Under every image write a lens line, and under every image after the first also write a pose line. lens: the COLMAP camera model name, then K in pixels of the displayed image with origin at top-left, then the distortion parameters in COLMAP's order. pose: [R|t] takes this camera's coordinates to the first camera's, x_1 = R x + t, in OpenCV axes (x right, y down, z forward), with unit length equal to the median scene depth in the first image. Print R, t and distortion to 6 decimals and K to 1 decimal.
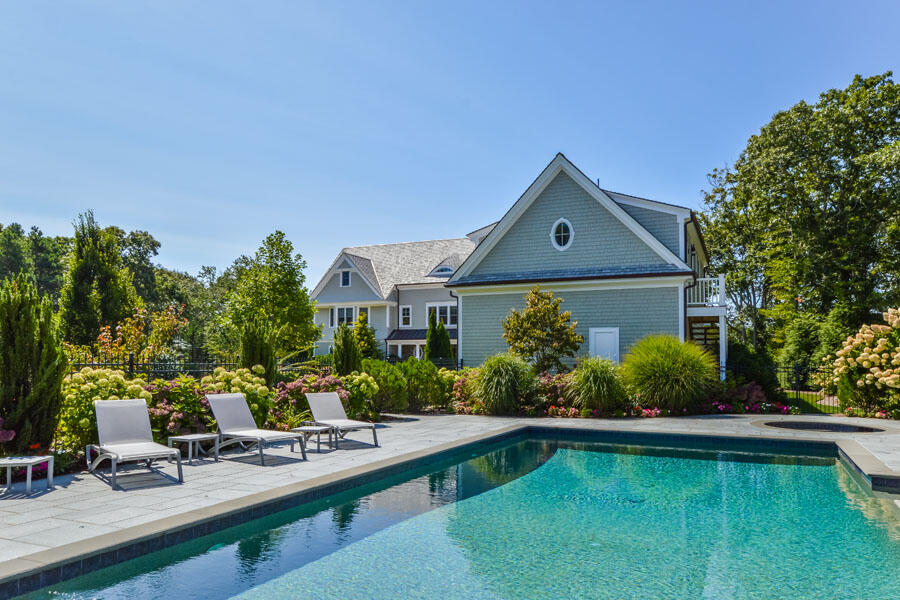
lens RADIAL K [[618.1, 0, 464.0], [0, 618.1, 332.0], [0, 0, 1]] dist [0.001270, 0.001169]
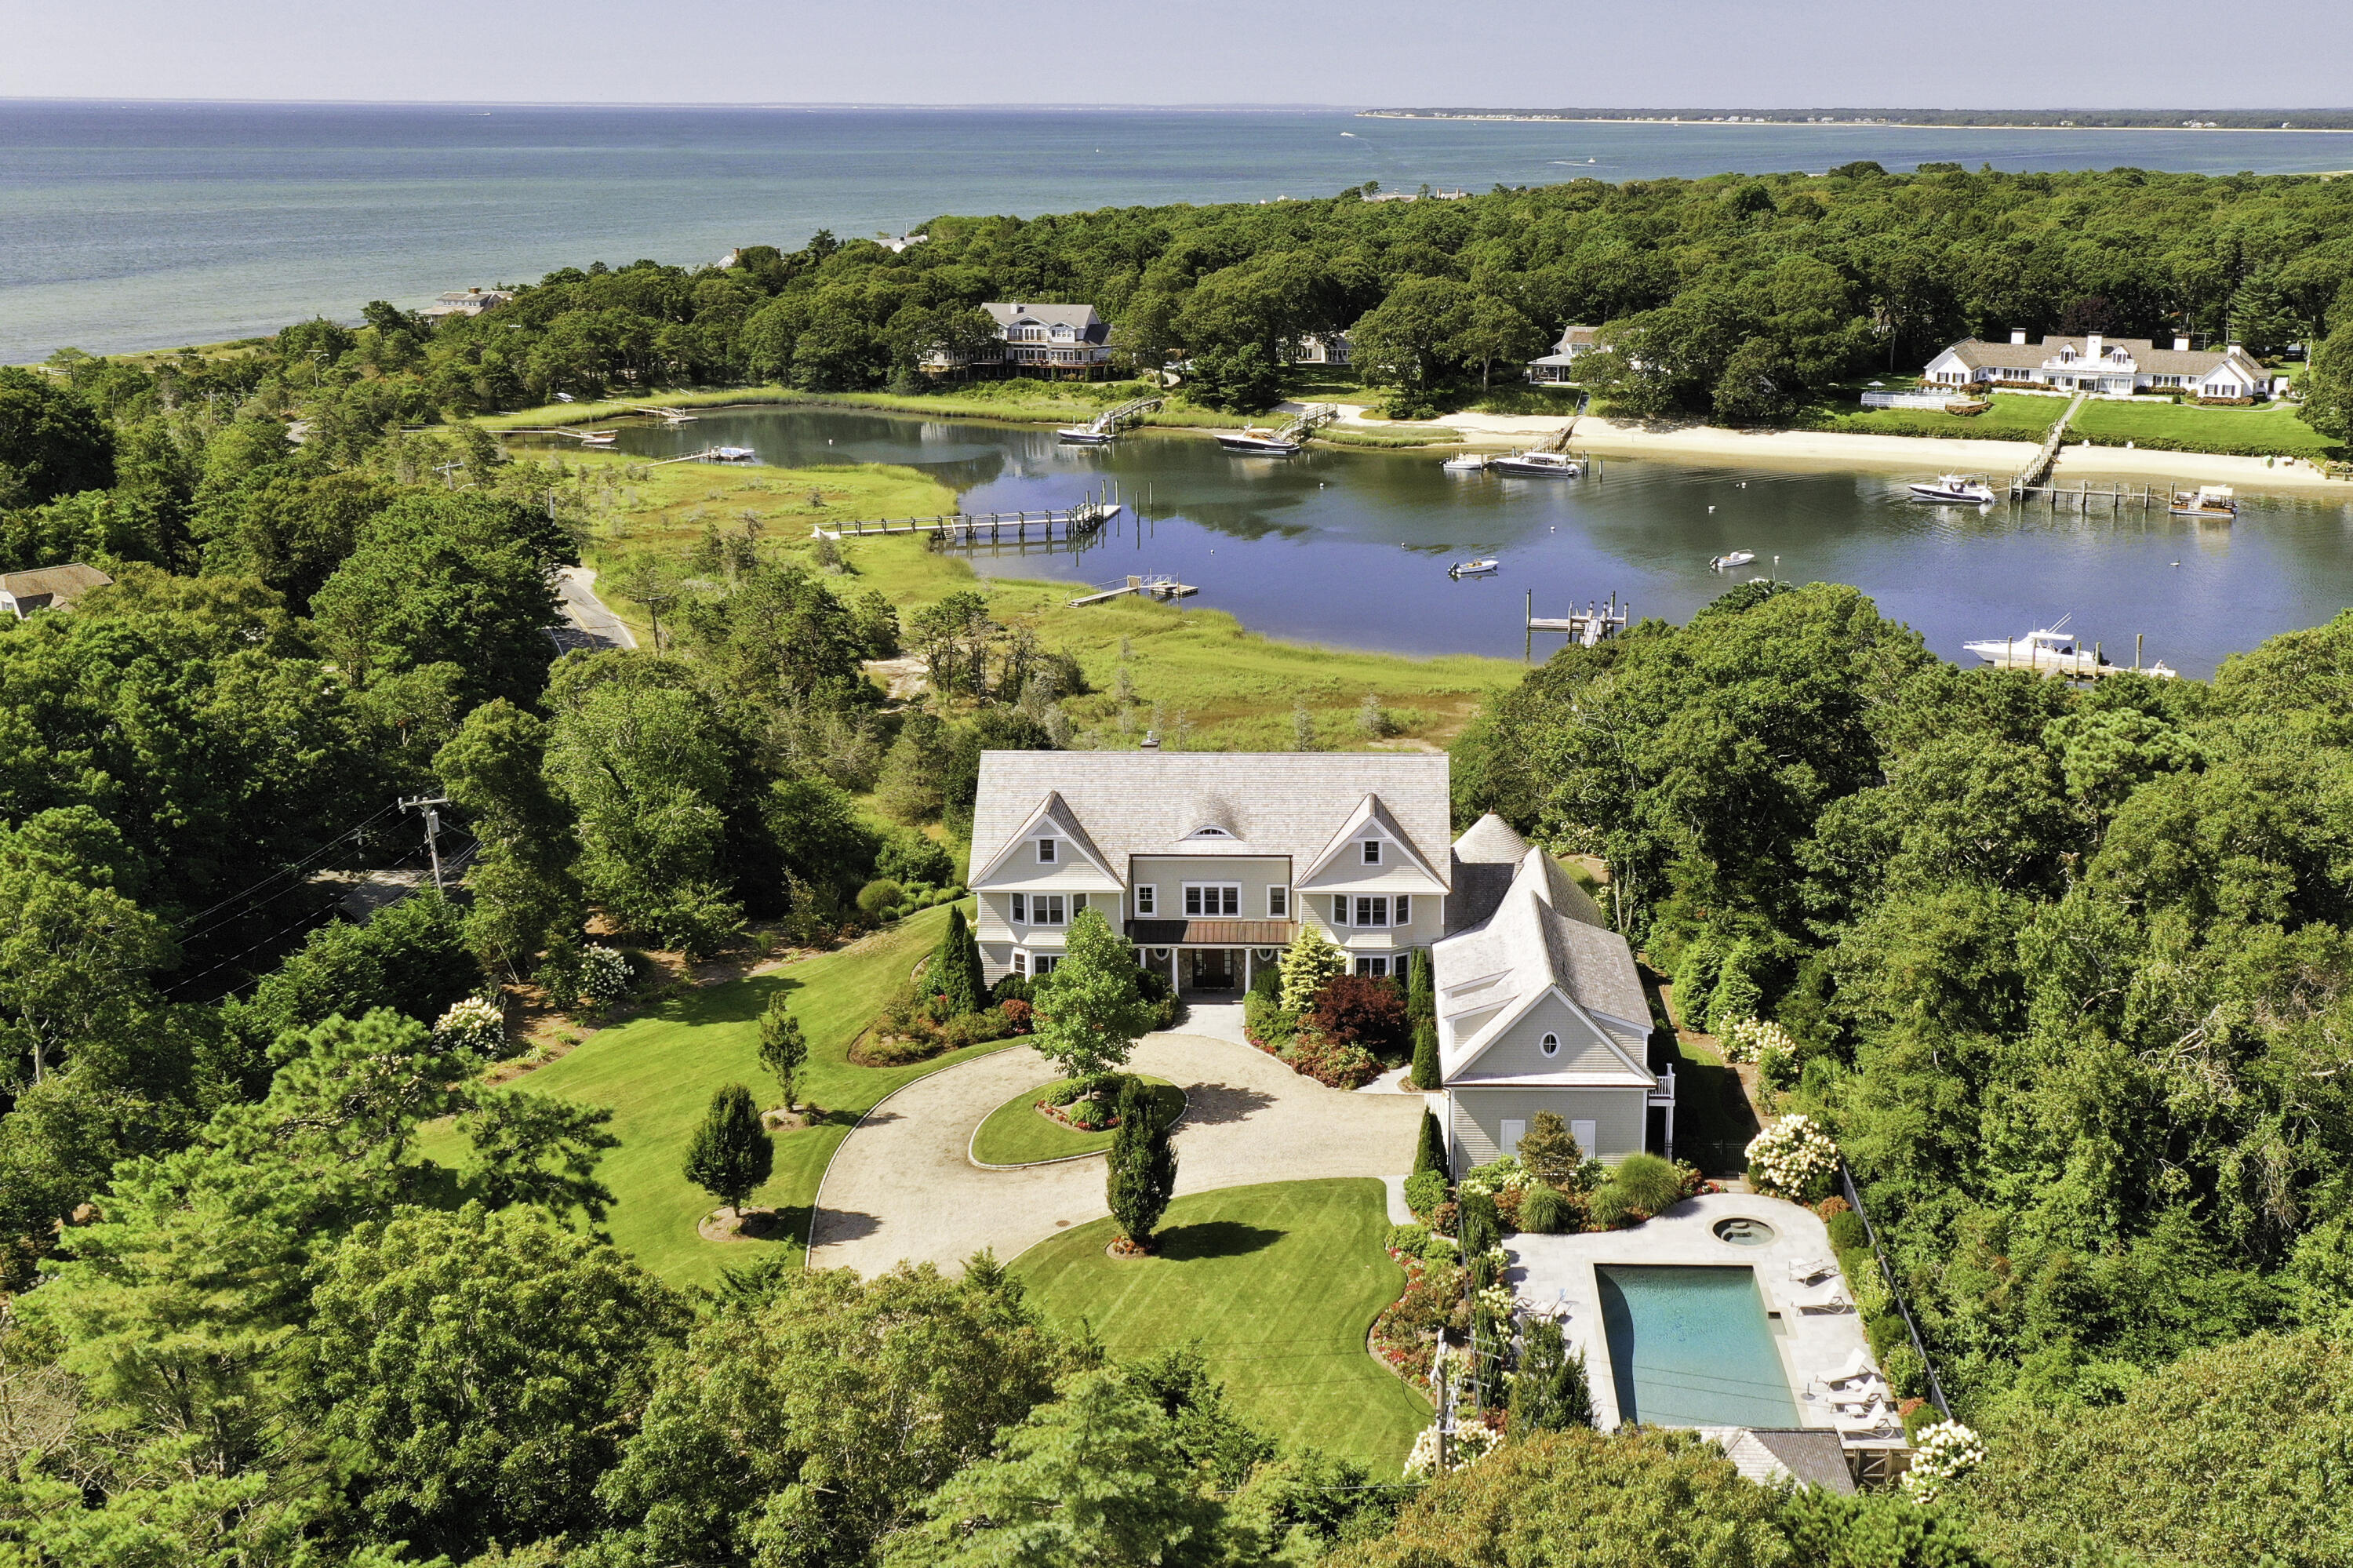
lens RADIAL K [[2376.9, 0, 1341.0], [0, 2376.9, 715.3], [0, 0, 1]] dist [0.009346, 0.000000]
pose [[0.914956, -0.100477, 0.390846, -1.865638], [-0.016327, 0.958499, 0.284627, -1.995909], [-0.403224, -0.266803, 0.875344, -2.558265]]
